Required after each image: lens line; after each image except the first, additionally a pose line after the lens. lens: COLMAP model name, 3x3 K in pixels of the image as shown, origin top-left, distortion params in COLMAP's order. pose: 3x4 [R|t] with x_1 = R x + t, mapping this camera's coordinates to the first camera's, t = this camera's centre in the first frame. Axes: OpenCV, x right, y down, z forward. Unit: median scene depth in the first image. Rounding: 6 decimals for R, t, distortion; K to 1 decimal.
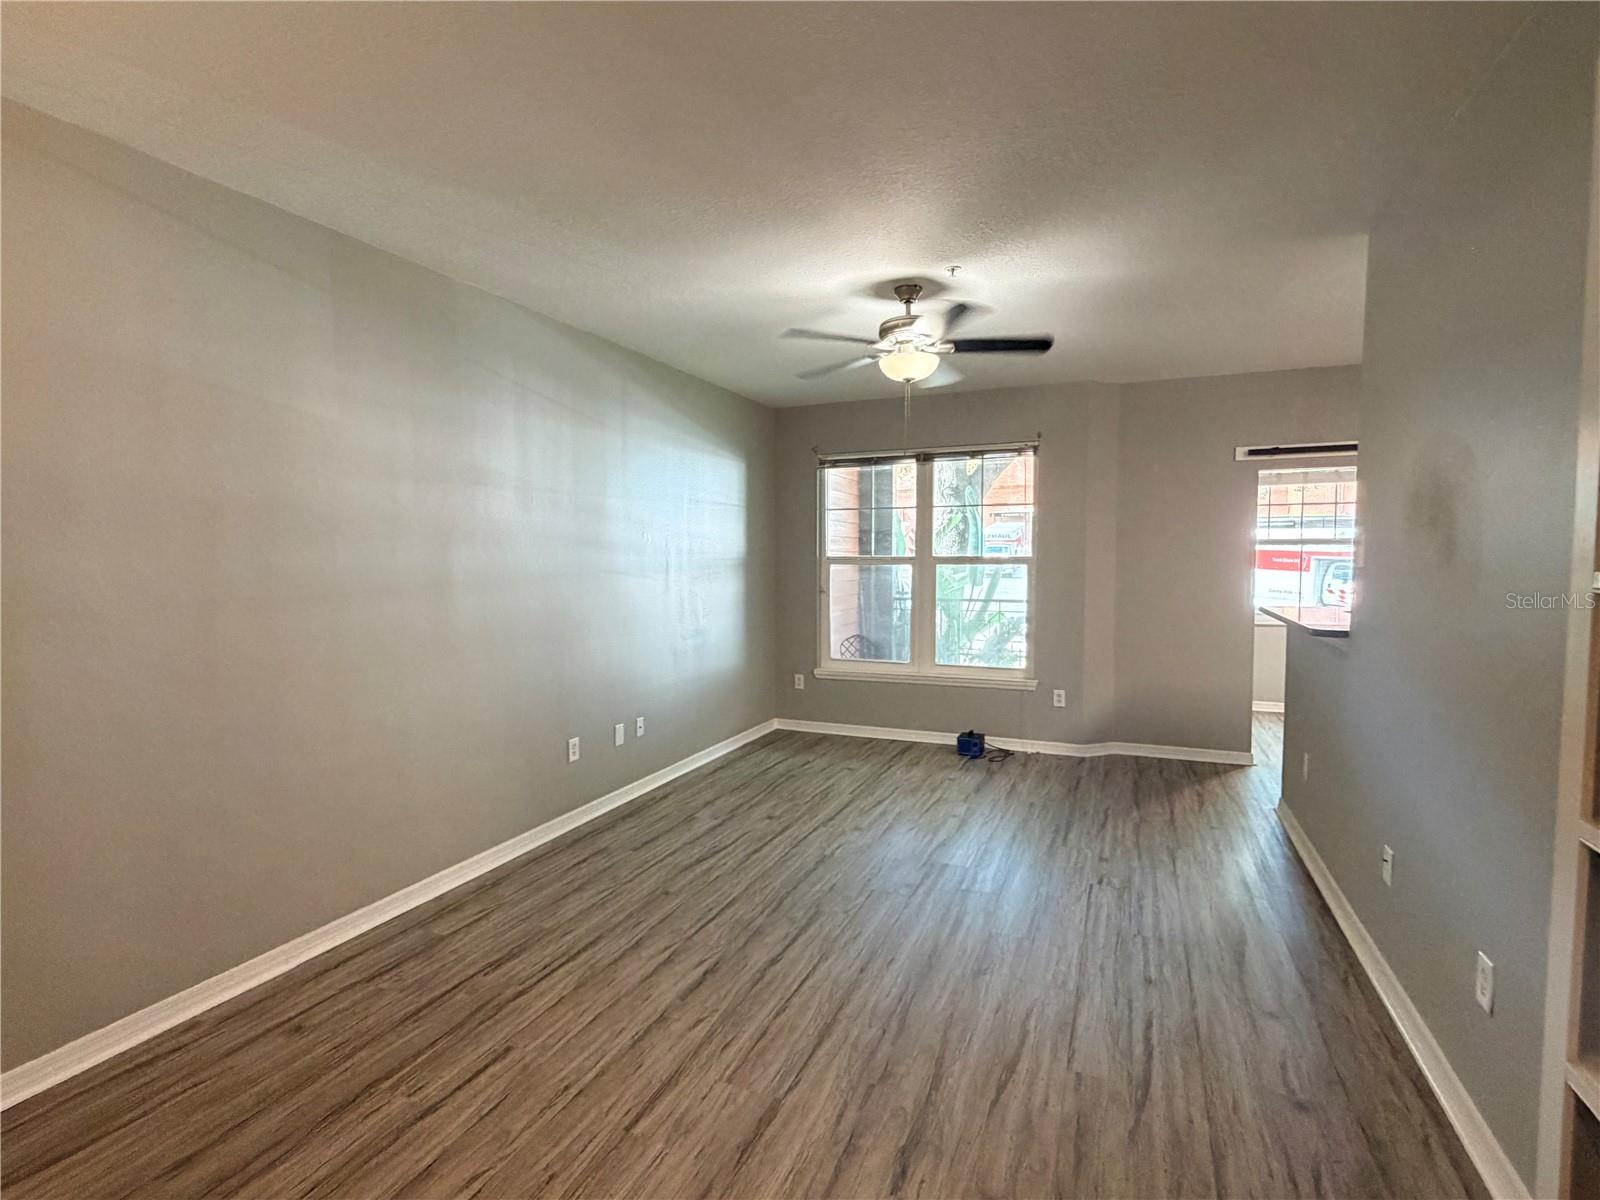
lens RADIAL K [[777.3, 0, 800.0], [0, 777.3, 601.0], [0, 0, 1]] dist [0.000614, 0.000053]
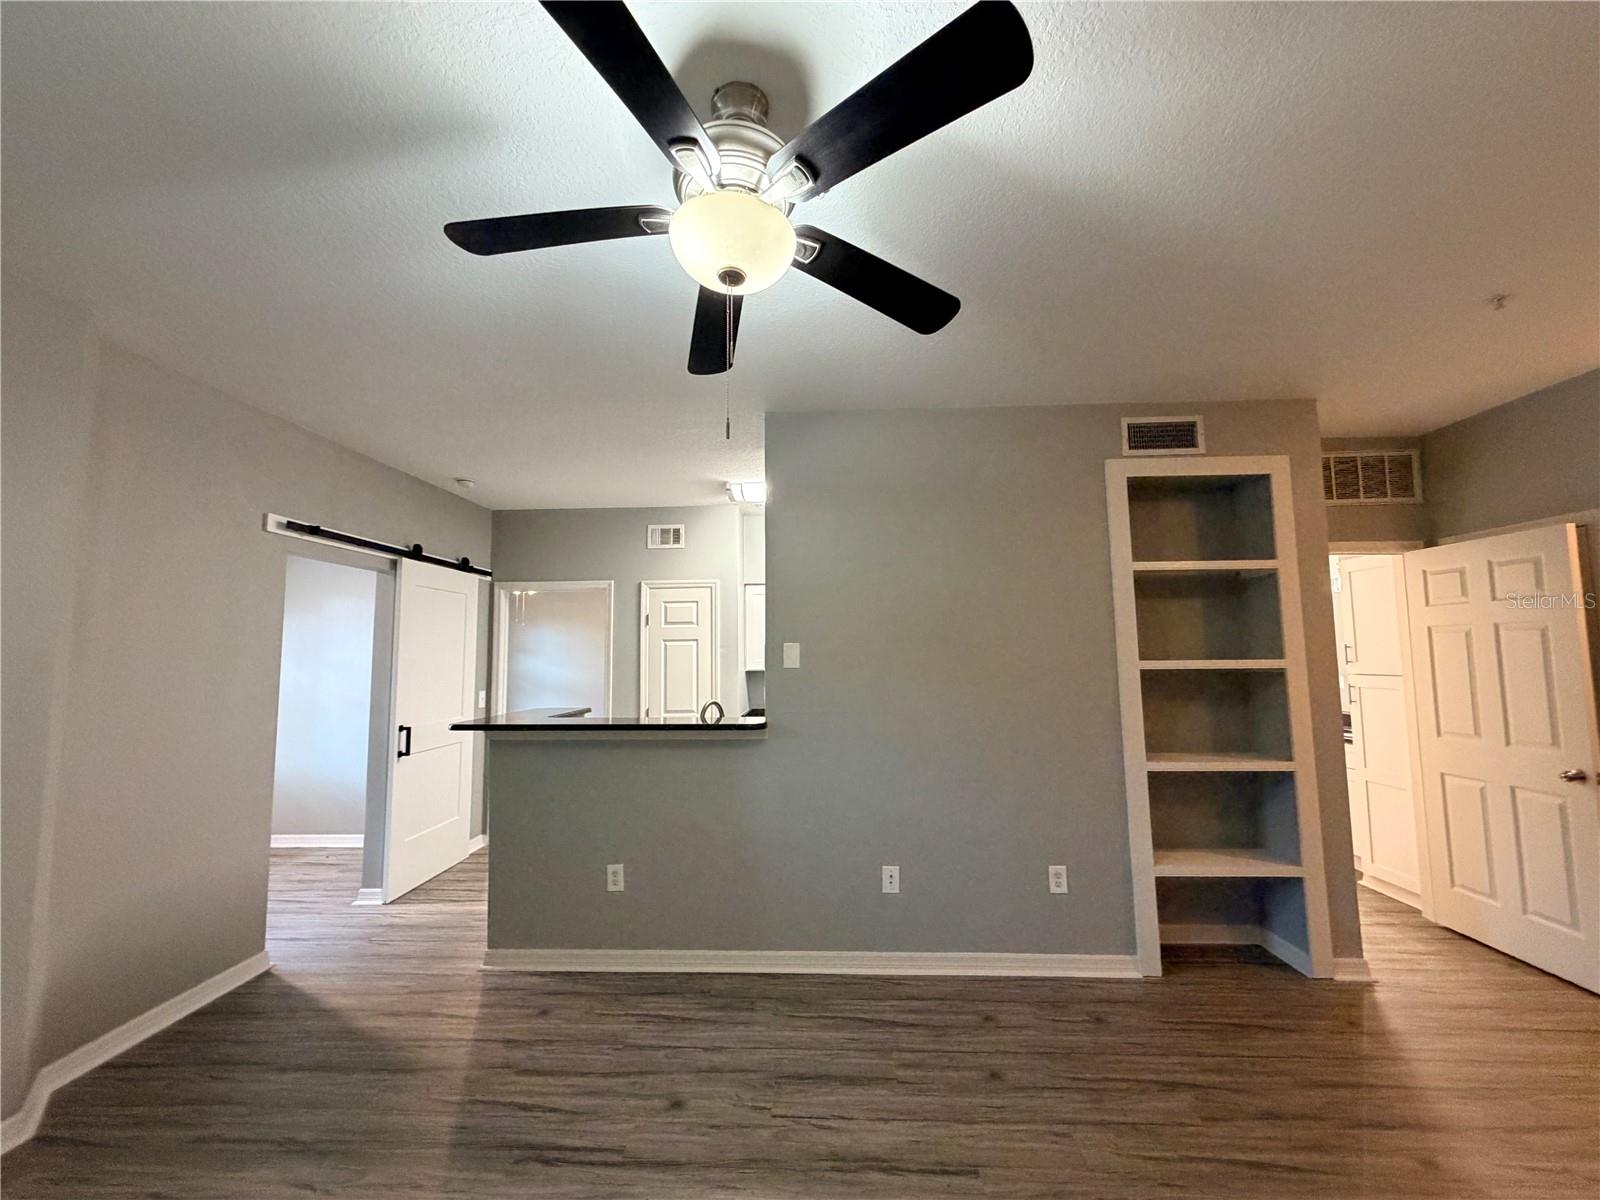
lens RADIAL K [[635.8, 0, 797.8], [0, 635.8, 602.8], [0, 0, 1]] dist [-0.001007, 0.000547]
pose [[-0.351482, 0.088521, 0.932000, -0.207279], [0.066511, 0.995365, -0.069457, -0.061699], [-0.933829, 0.037575, -0.355740, 1.084825]]
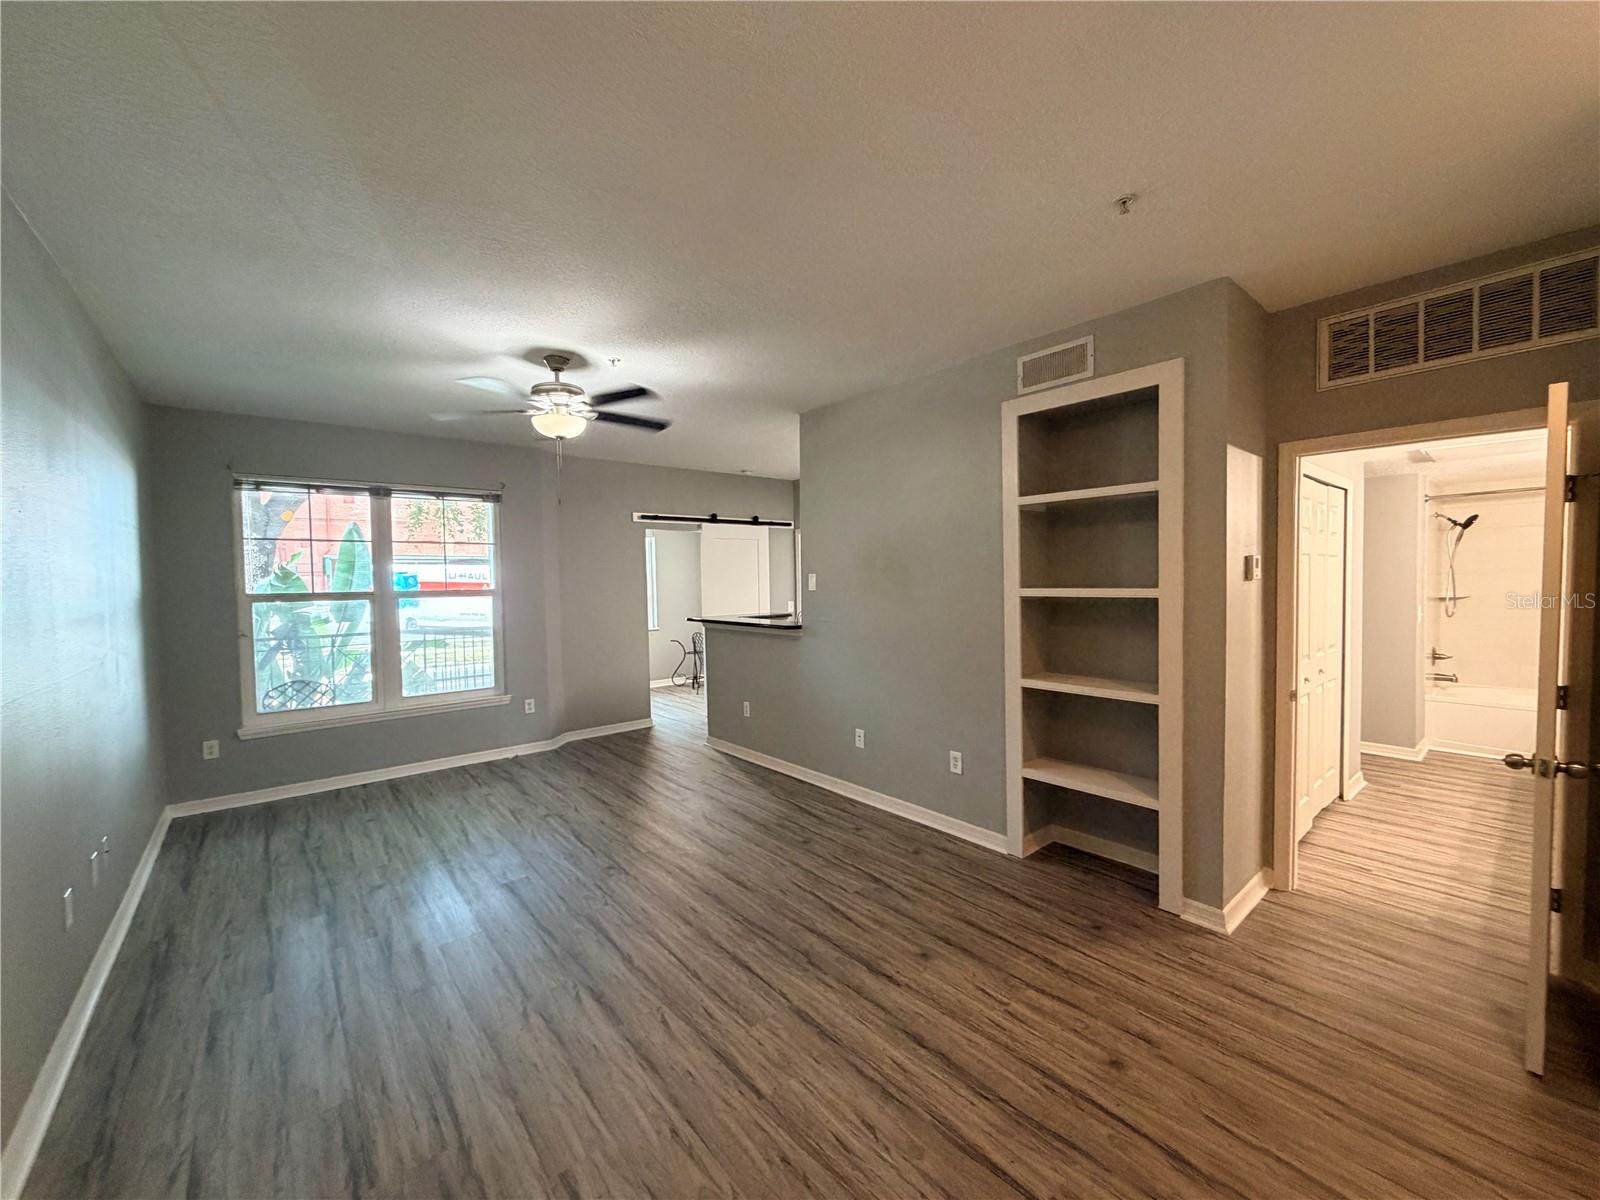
lens RADIAL K [[635.8, 0, 797.7], [0, 635.8, 601.0], [0, 0, 1]] dist [-0.001007, 0.000547]
pose [[0.455585, -0.035466, 0.889486, -0.534211], [0.066985, 0.997739, 0.005473, -0.023353], [-0.887669, 0.057089, 0.456930, 0.262180]]
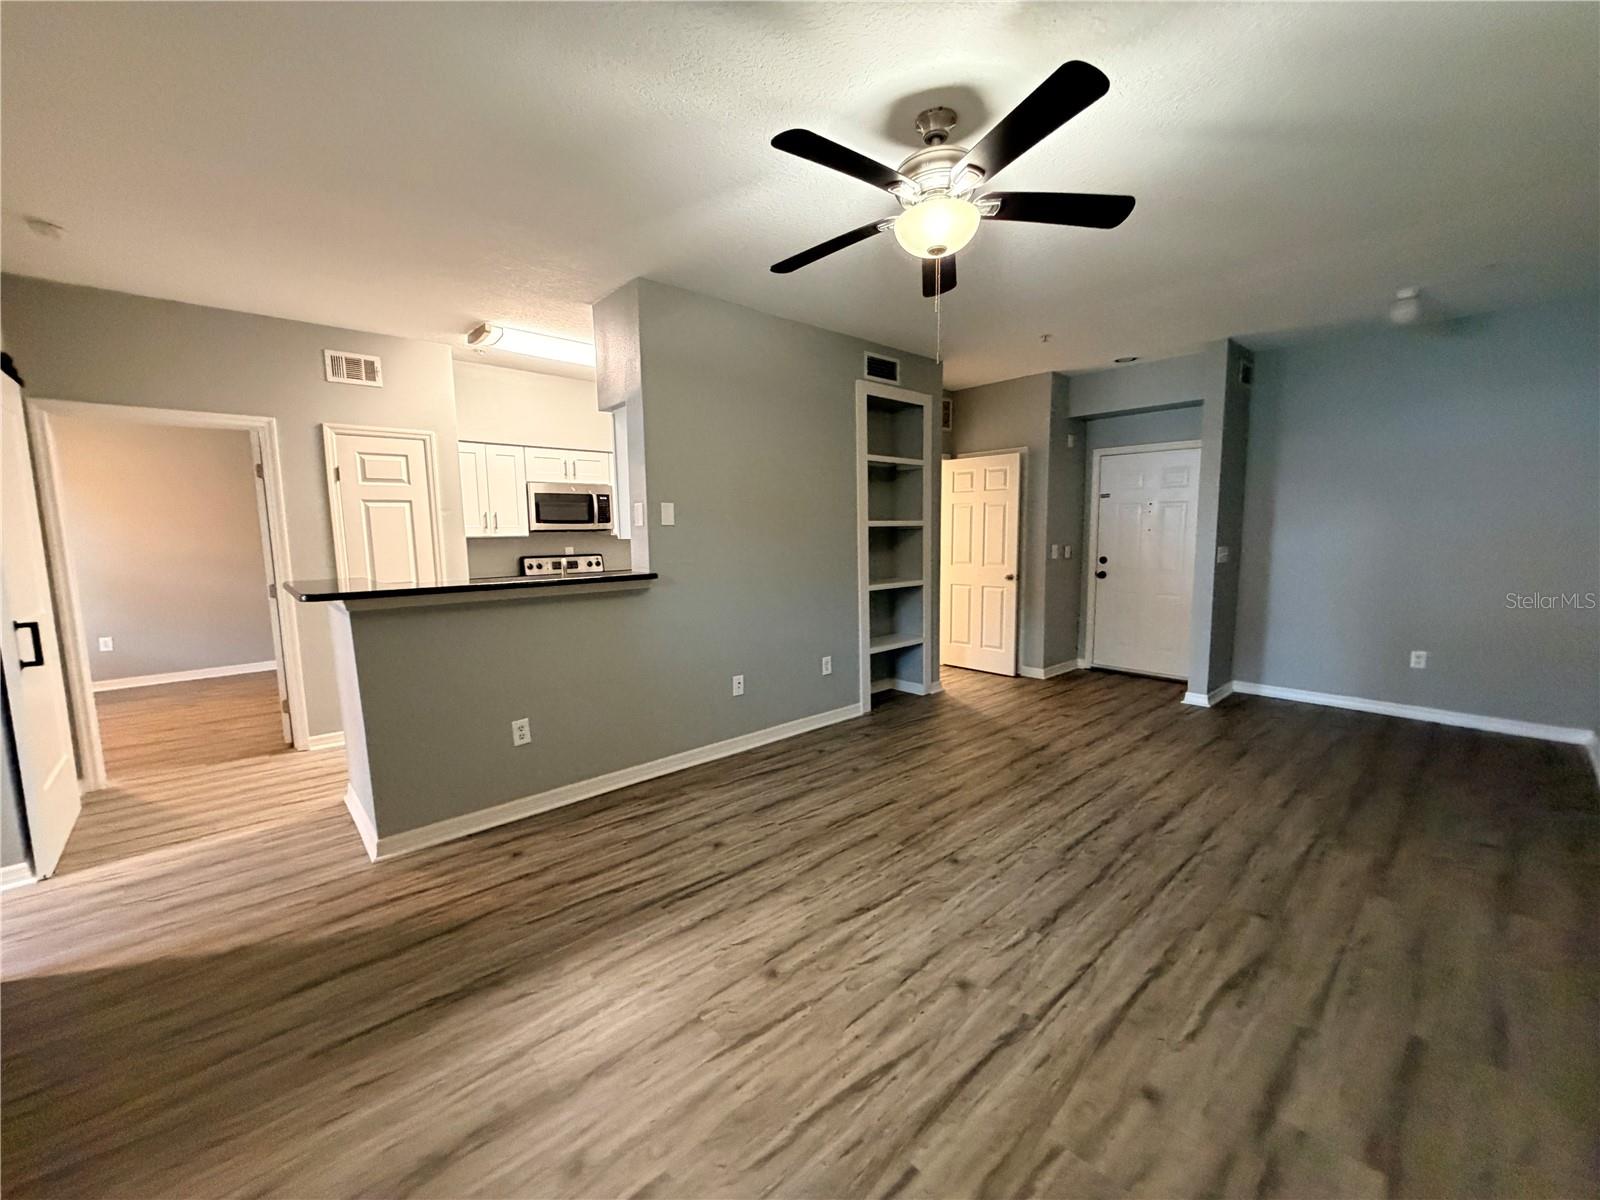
lens RADIAL K [[635.8, 0, 797.1], [0, 635.8, 601.7], [0, 0, 1]] dist [-0.001007, 0.000547]
pose [[-0.907084, -0.029996, 0.419880, -0.000228], [0.043699, 0.985359, 0.164798, -0.070539], [-0.418676, 0.167834, -0.892492, 1.586737]]
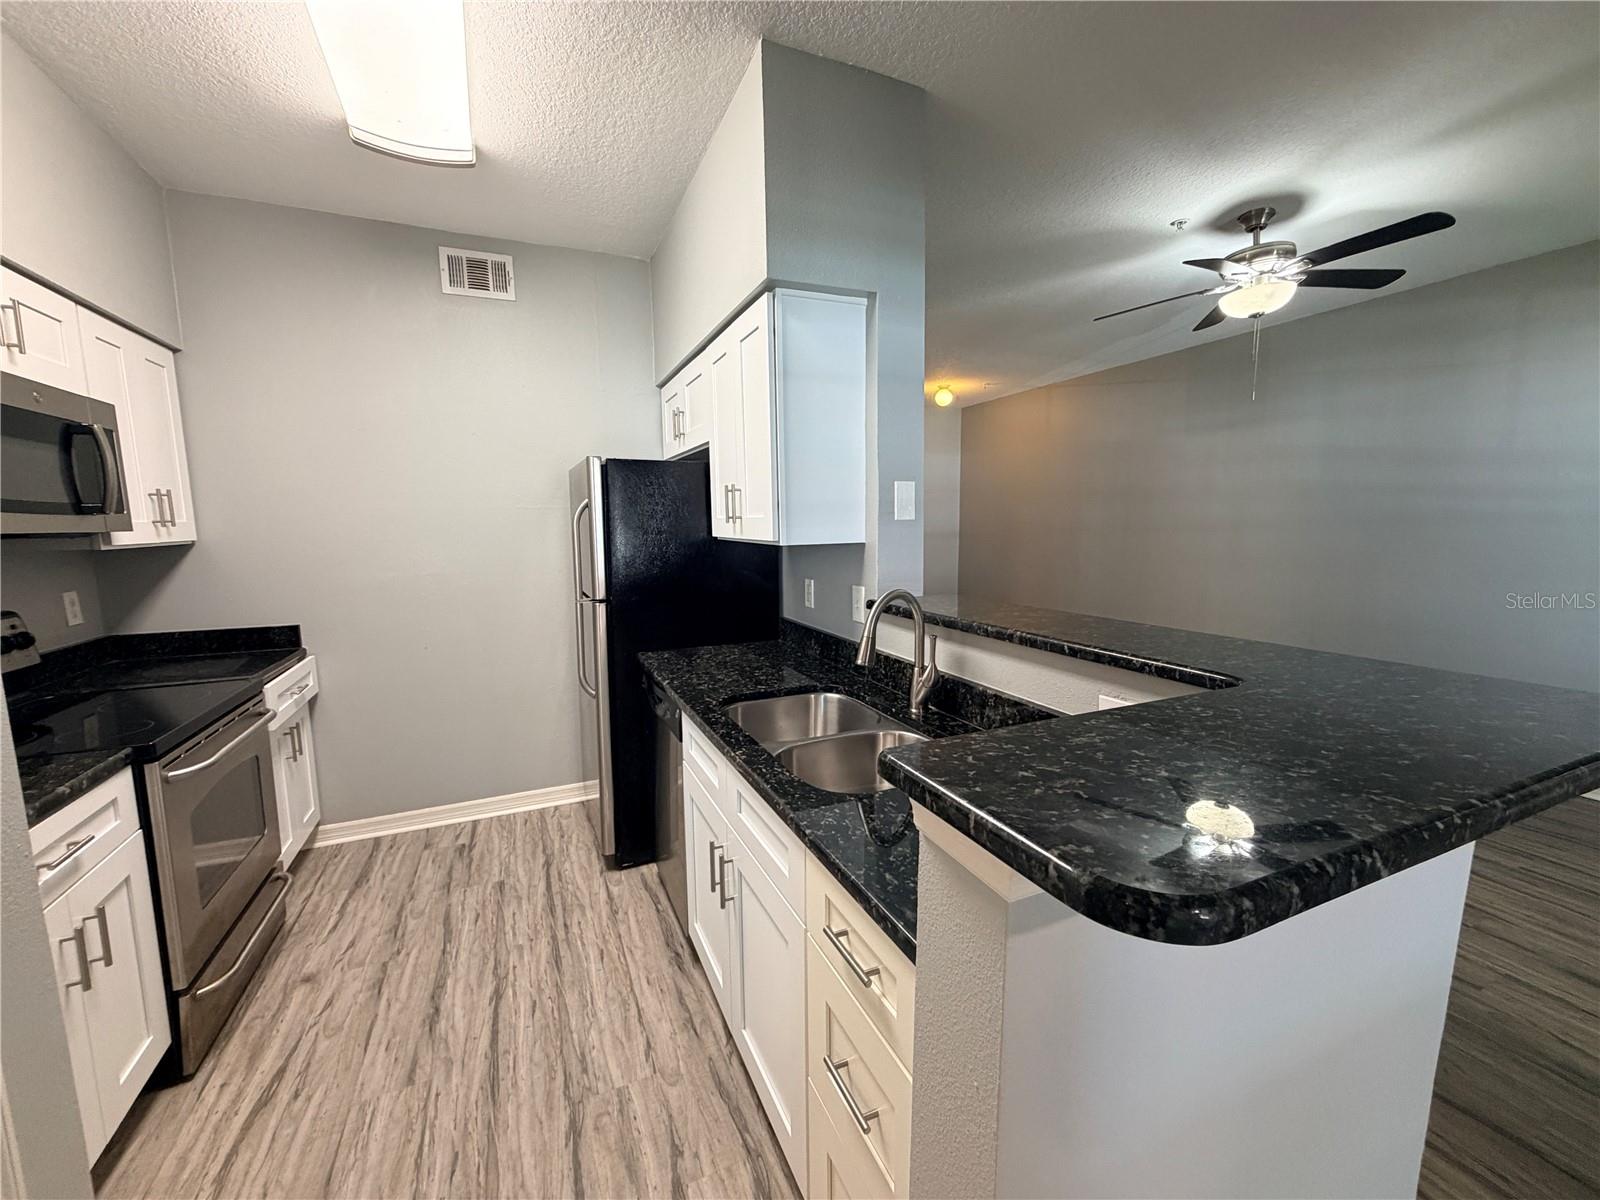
lens RADIAL K [[635.8, 0, 797.4], [0, 635.8, 601.9], [0, 0, 1]] dist [-0.001007, 0.000547]
pose [[-0.684232, 0.104507, -0.721738, 1.078375], [-0.027079, 0.985355, 0.168351, -0.056420], [0.728762, 0.134735, -0.671381, 1.136452]]
